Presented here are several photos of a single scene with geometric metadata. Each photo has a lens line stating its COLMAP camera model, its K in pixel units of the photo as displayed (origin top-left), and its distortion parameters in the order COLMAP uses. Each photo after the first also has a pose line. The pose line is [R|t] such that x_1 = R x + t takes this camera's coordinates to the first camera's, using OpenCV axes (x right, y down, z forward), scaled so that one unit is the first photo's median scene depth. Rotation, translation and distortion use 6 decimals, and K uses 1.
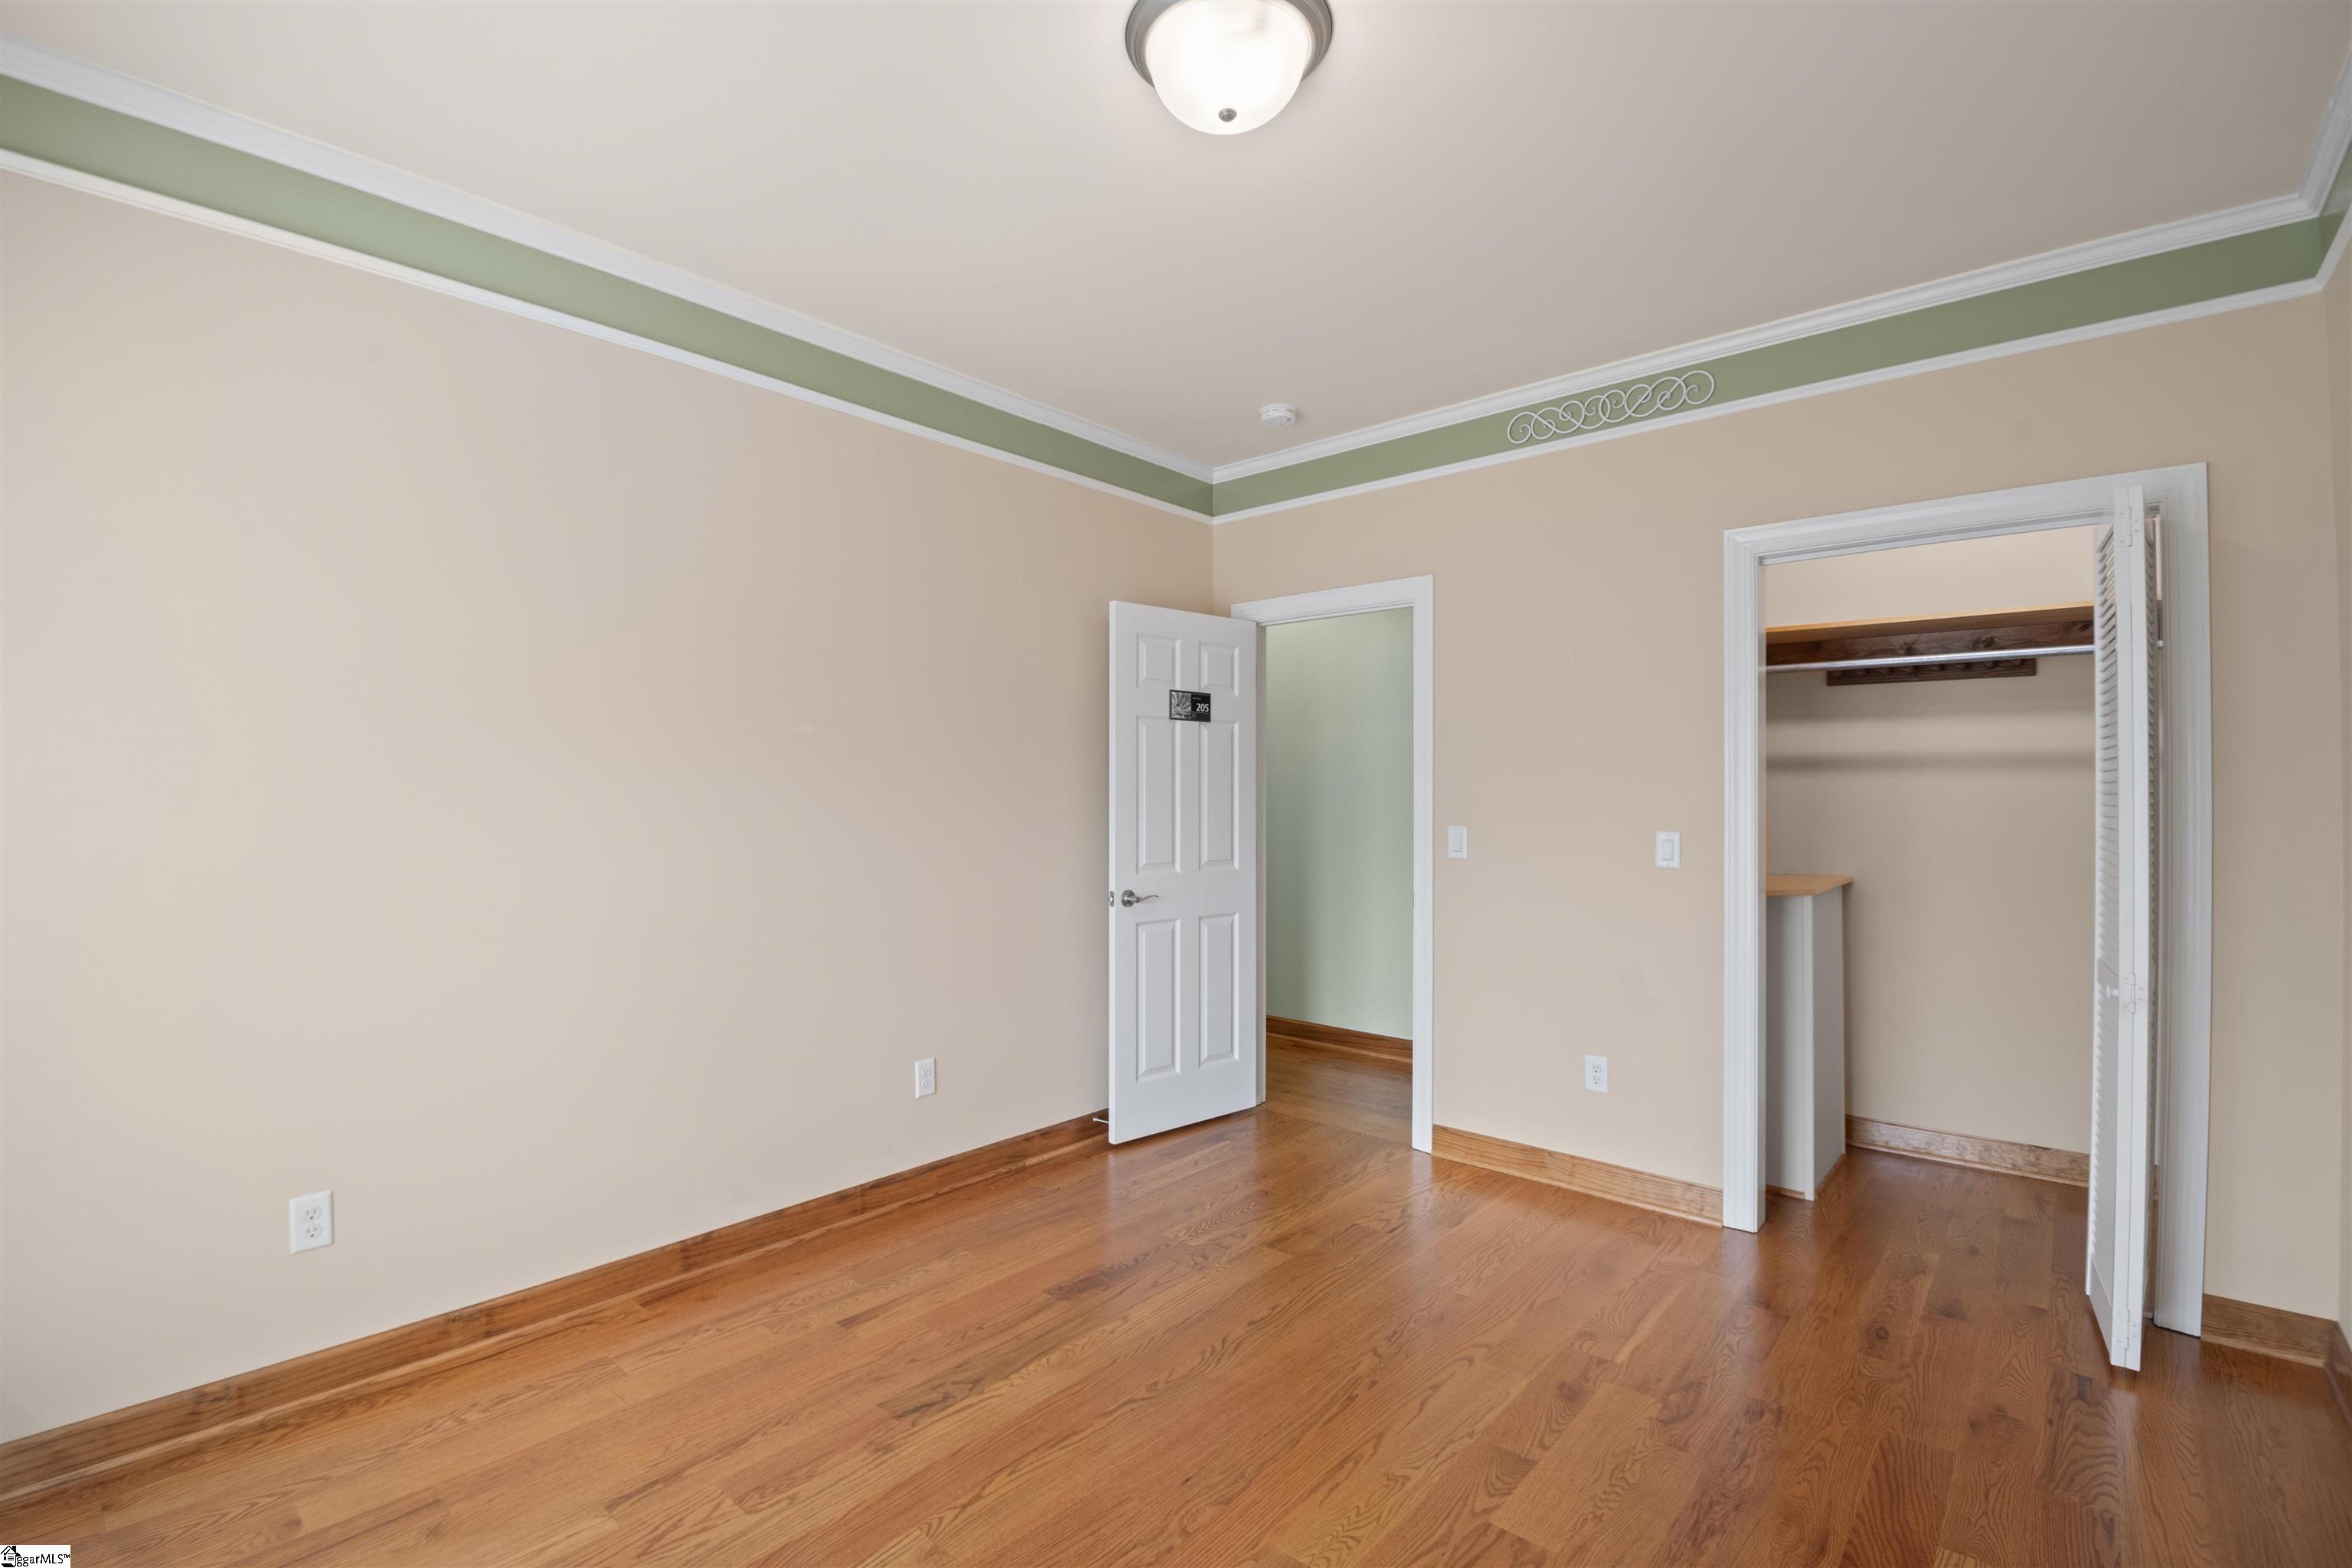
lens RADIAL K [[1080.7, 0, 1152.2], [0, 1080.7, 797.9], [0, 0, 1]] dist [-0.016653, -0.004842]
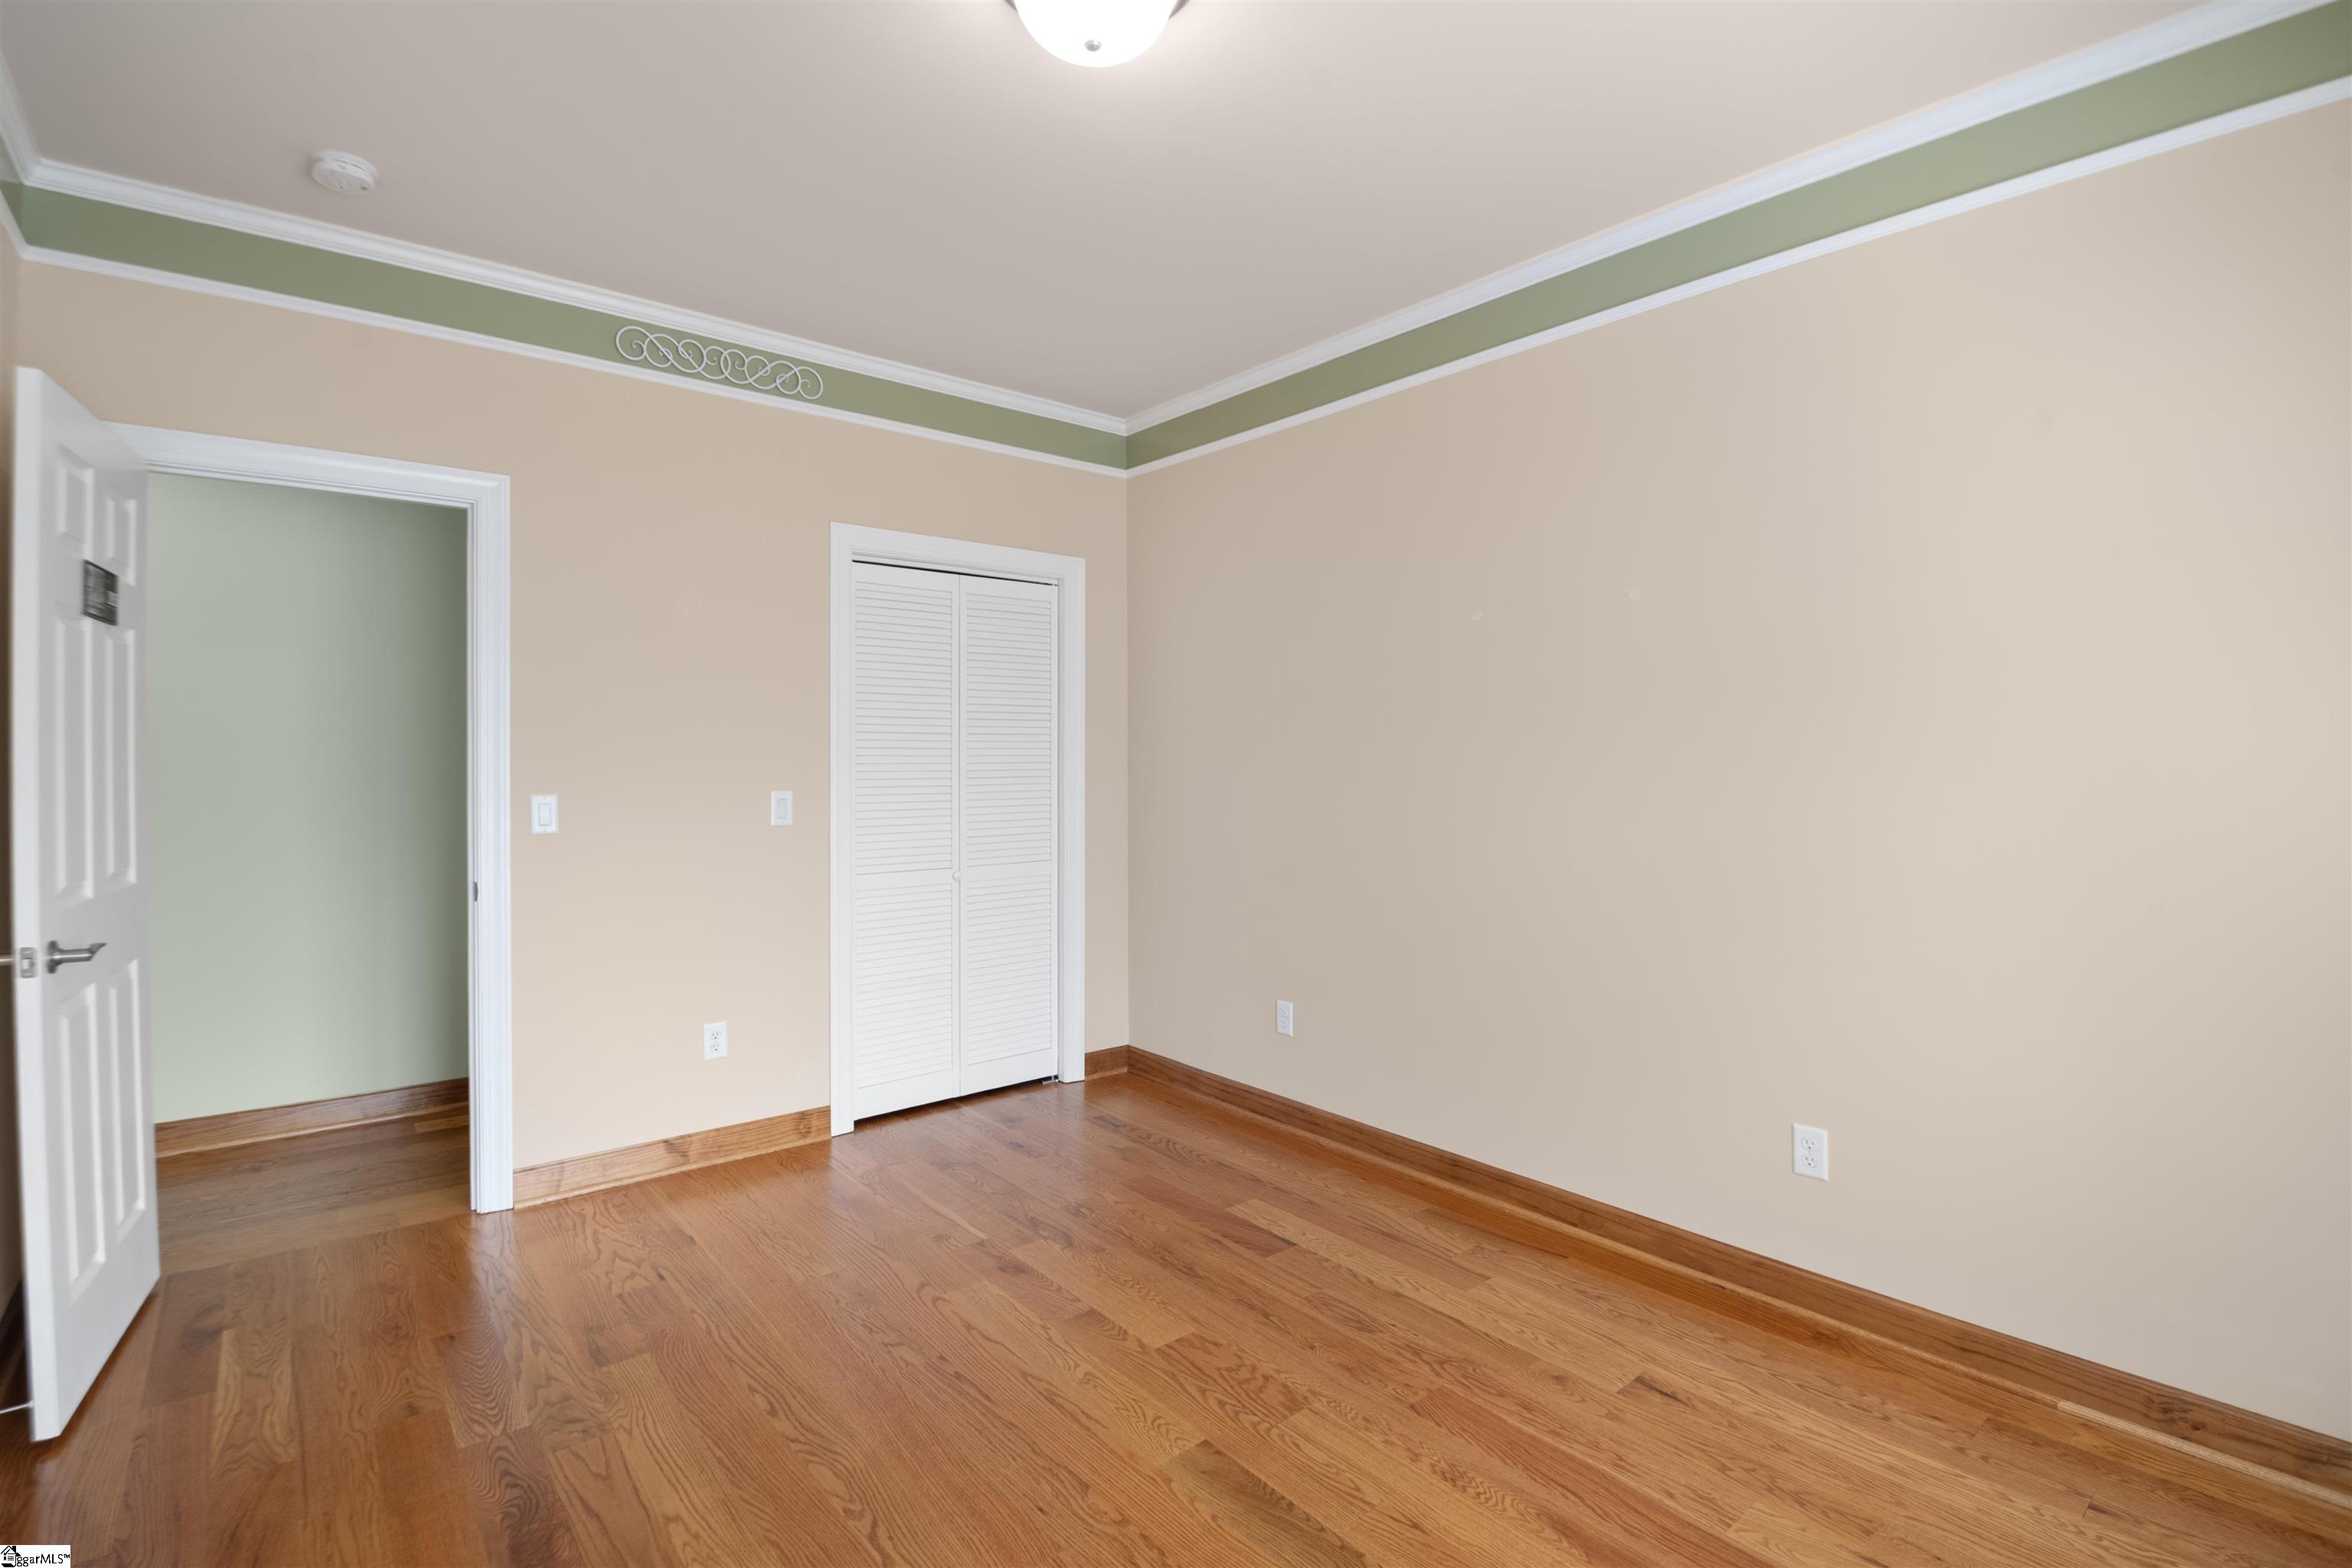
lens RADIAL K [[1080.7, 0, 1166.8], [0, 1080.7, 781.0], [0, 0, 1]] dist [-0.016653, -0.004842]
pose [[0.131352, -0.020936, 0.991115, -0.521600], [0.000631, 0.999779, 0.021035, -0.000920], [-0.991336, -0.002138, 0.131337, 0.480916]]
